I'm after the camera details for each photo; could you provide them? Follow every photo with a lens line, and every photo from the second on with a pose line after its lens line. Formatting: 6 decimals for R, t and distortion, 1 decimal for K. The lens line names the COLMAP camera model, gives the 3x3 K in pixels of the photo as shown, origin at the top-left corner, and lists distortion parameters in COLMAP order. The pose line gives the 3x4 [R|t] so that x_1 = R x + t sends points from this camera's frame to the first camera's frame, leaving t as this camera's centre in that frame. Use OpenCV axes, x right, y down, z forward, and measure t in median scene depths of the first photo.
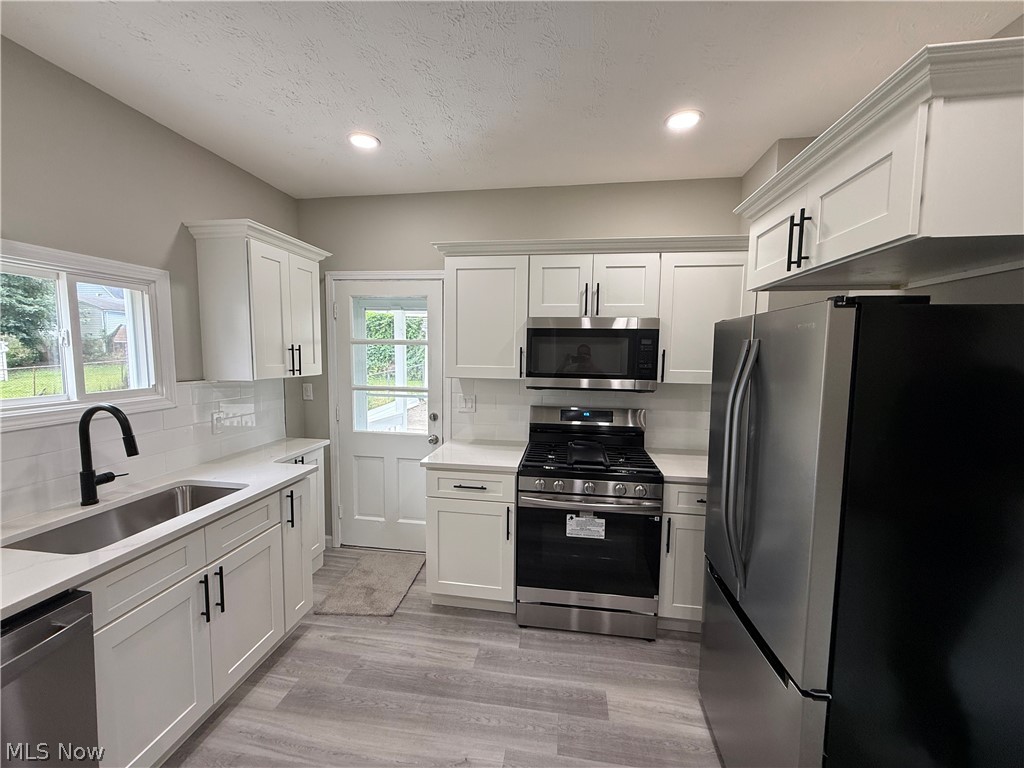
lens RADIAL K [[407.5, 0, 510.4], [0, 407.5, 384.8], [0, 0, 1]] dist [-0.000774, 0.000534]
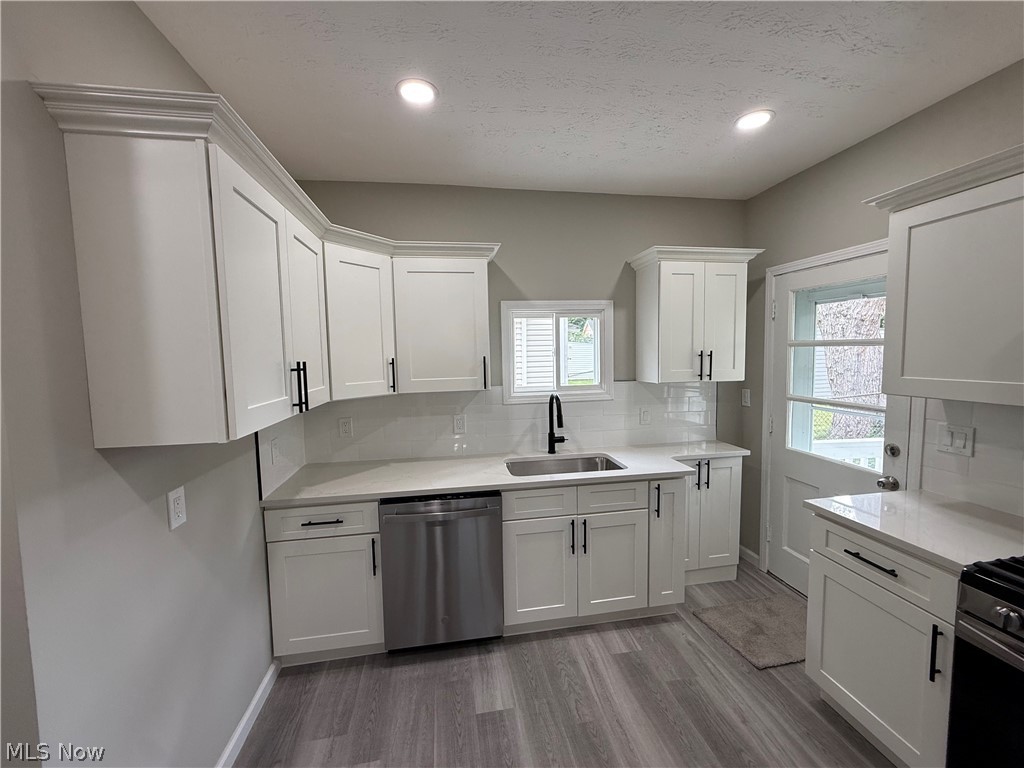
lens RADIAL K [[407.5, 0, 509.3], [0, 407.5, 384.1], [0, 0, 1]] dist [-0.000774, 0.000534]
pose [[0.304957, 0.054943, -0.950780, 0.349609], [-0.056058, 0.997639, 0.039671, -0.030585], [0.950715, 0.041201, 0.307317, 0.241834]]
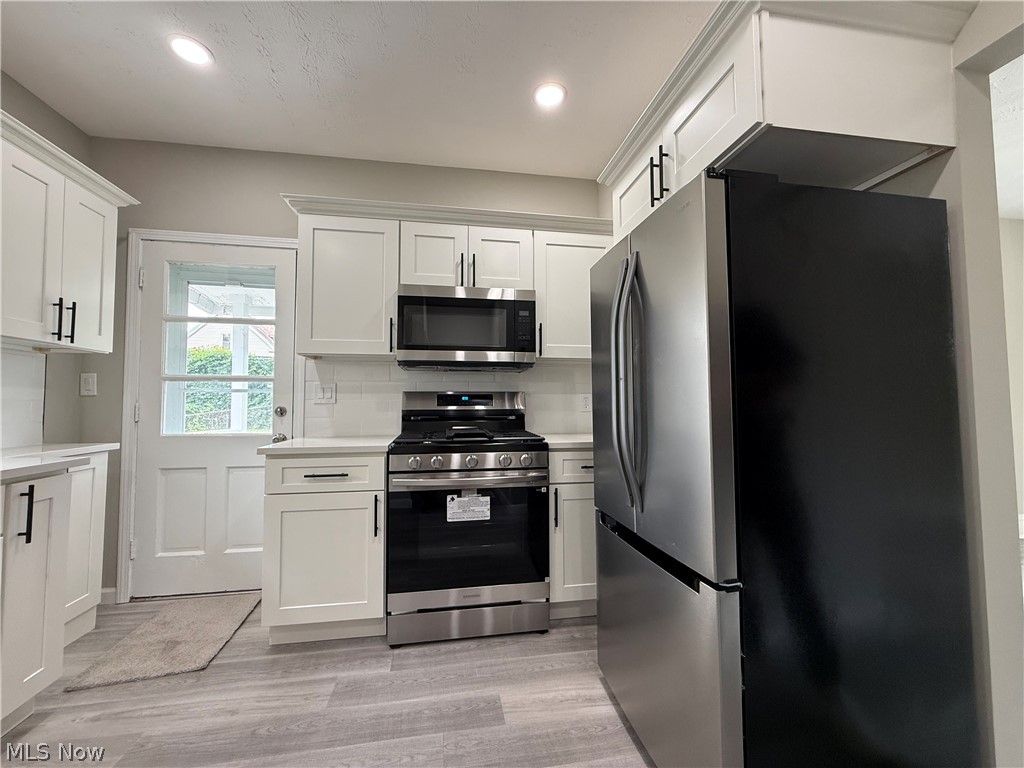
lens RADIAL K [[407.5, 0, 510.4], [0, 407.5, 384.7], [0, 0, 1]] dist [-0.000774, 0.000534]
pose [[0.952328, -0.002536, 0.305066, 0.002833], [0.040442, 0.992190, -0.117999, 0.191597], [-0.302384, 0.124711, 0.944993, 0.108805]]
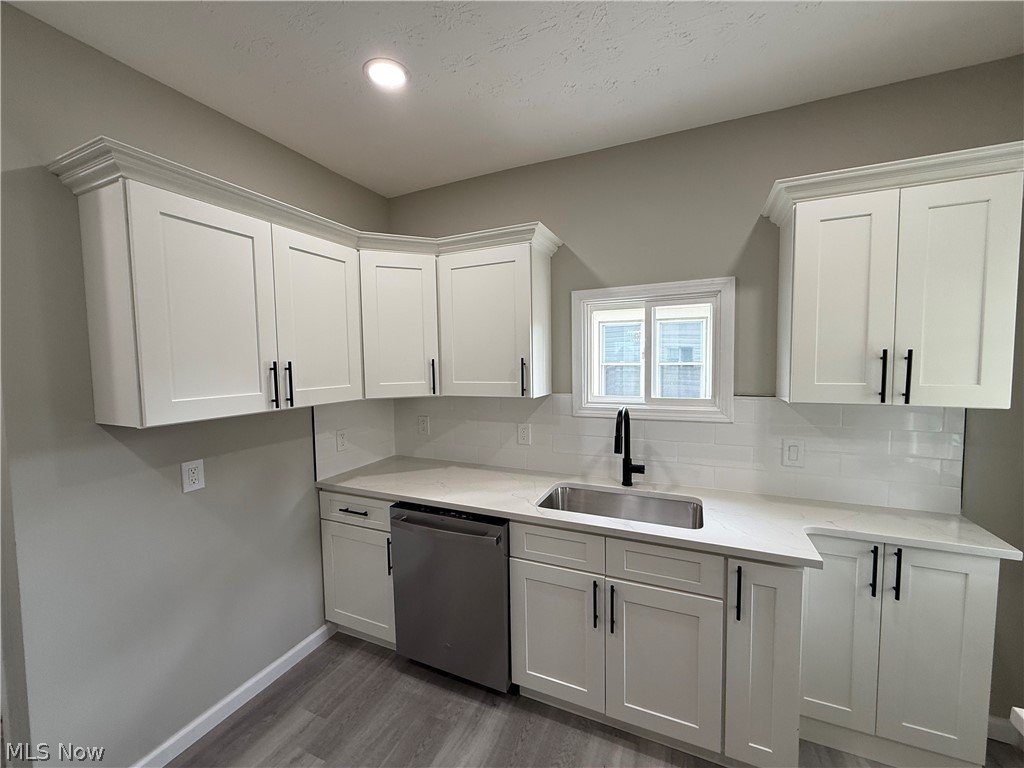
lens RADIAL K [[407.5, 0, 506.5], [0, 407.5, 384.2], [0, 0, 1]] dist [-0.000774, 0.000534]
pose [[-0.278450, 0.051847, -0.959050, 0.195309], [-0.067311, 0.995033, 0.073335, -0.063053], [0.958089, 0.084975, -0.273577, 0.726158]]
